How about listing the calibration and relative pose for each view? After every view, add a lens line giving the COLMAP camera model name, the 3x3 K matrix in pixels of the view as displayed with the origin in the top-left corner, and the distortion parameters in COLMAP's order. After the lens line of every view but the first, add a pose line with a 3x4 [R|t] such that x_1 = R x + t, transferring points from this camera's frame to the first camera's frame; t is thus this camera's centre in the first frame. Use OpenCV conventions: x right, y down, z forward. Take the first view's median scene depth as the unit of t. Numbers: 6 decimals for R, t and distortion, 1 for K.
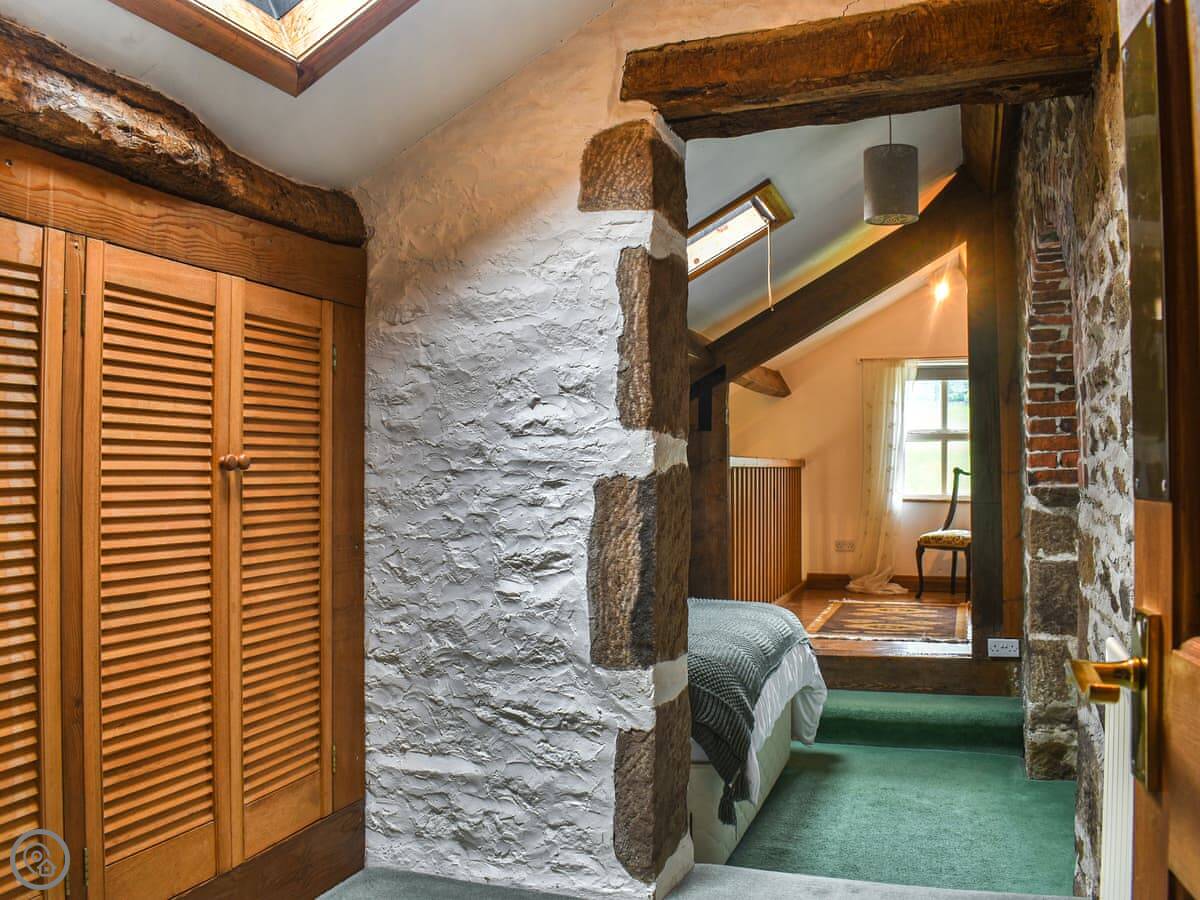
lens RADIAL K [[1060.5, 0, 600.9], [0, 1060.5, 453.1], [0, 0, 1]] dist [-0.095461, 0.009106]
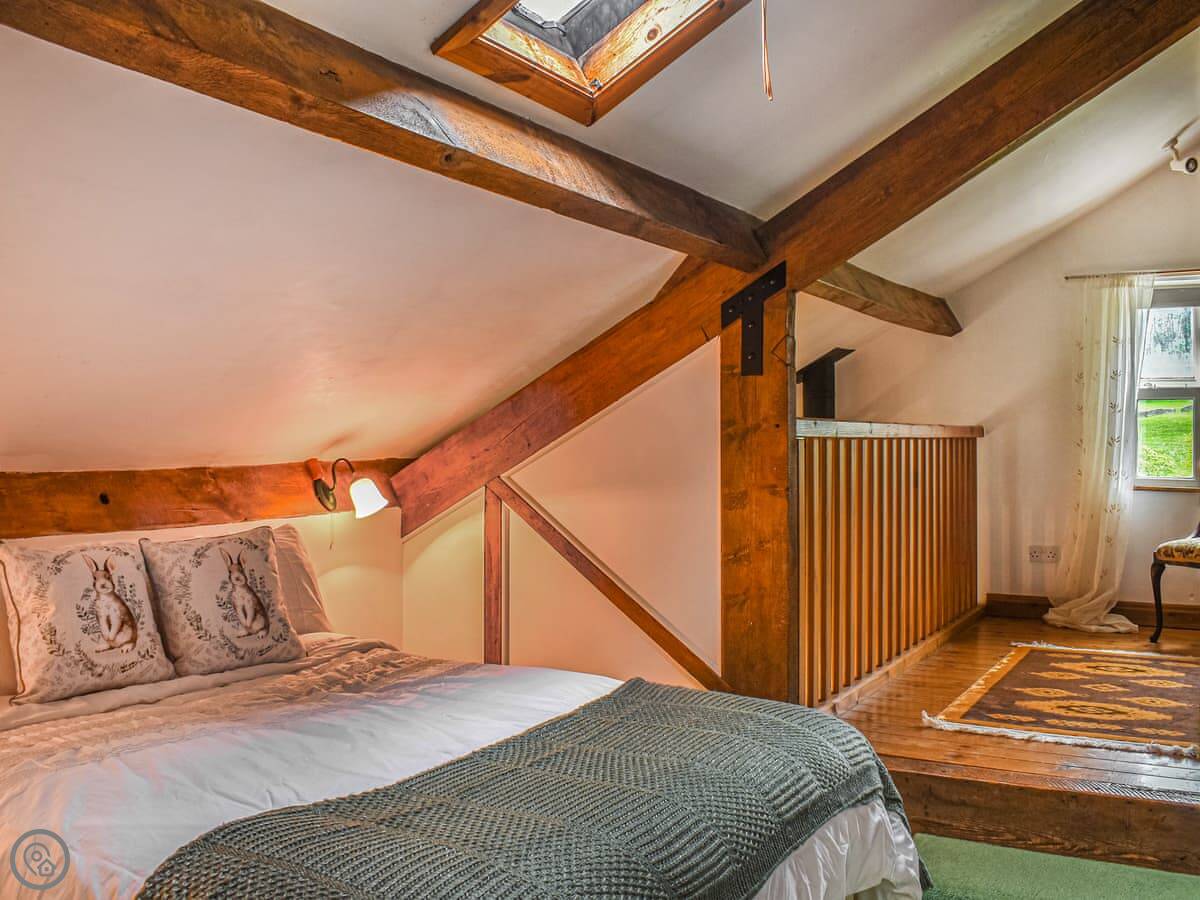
lens RADIAL K [[1102.9, 0, 607.9], [0, 1102.9, 398.9], [0, 0, 1]] dist [-0.084991, 0.000000]
pose [[0.980526, -0.002659, -0.196372, 0.098412], [-0.001322, 0.999796, -0.020138, 0.002962], [0.196385, 0.020005, 0.980323, 0.272410]]
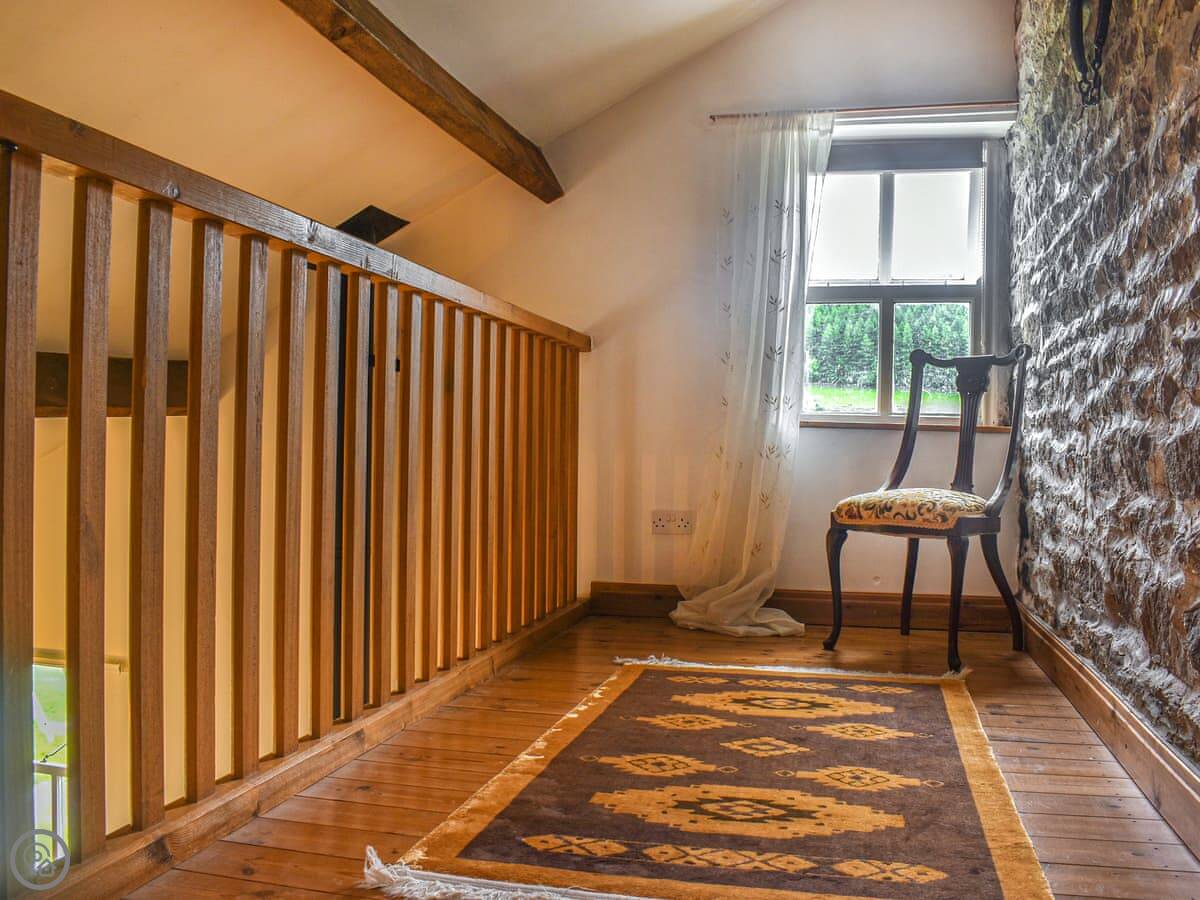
lens RADIAL K [[1060.5, 0, 603.1], [0, 1060.5, 450.2], [0, 0, 1]] dist [-0.095461, 0.009106]
pose [[0.994992, 0.013632, 0.099018, 0.160712], [-0.015323, 0.999749, 0.016337, 0.050547], [-0.098770, -0.017773, 0.994952, 0.562716]]
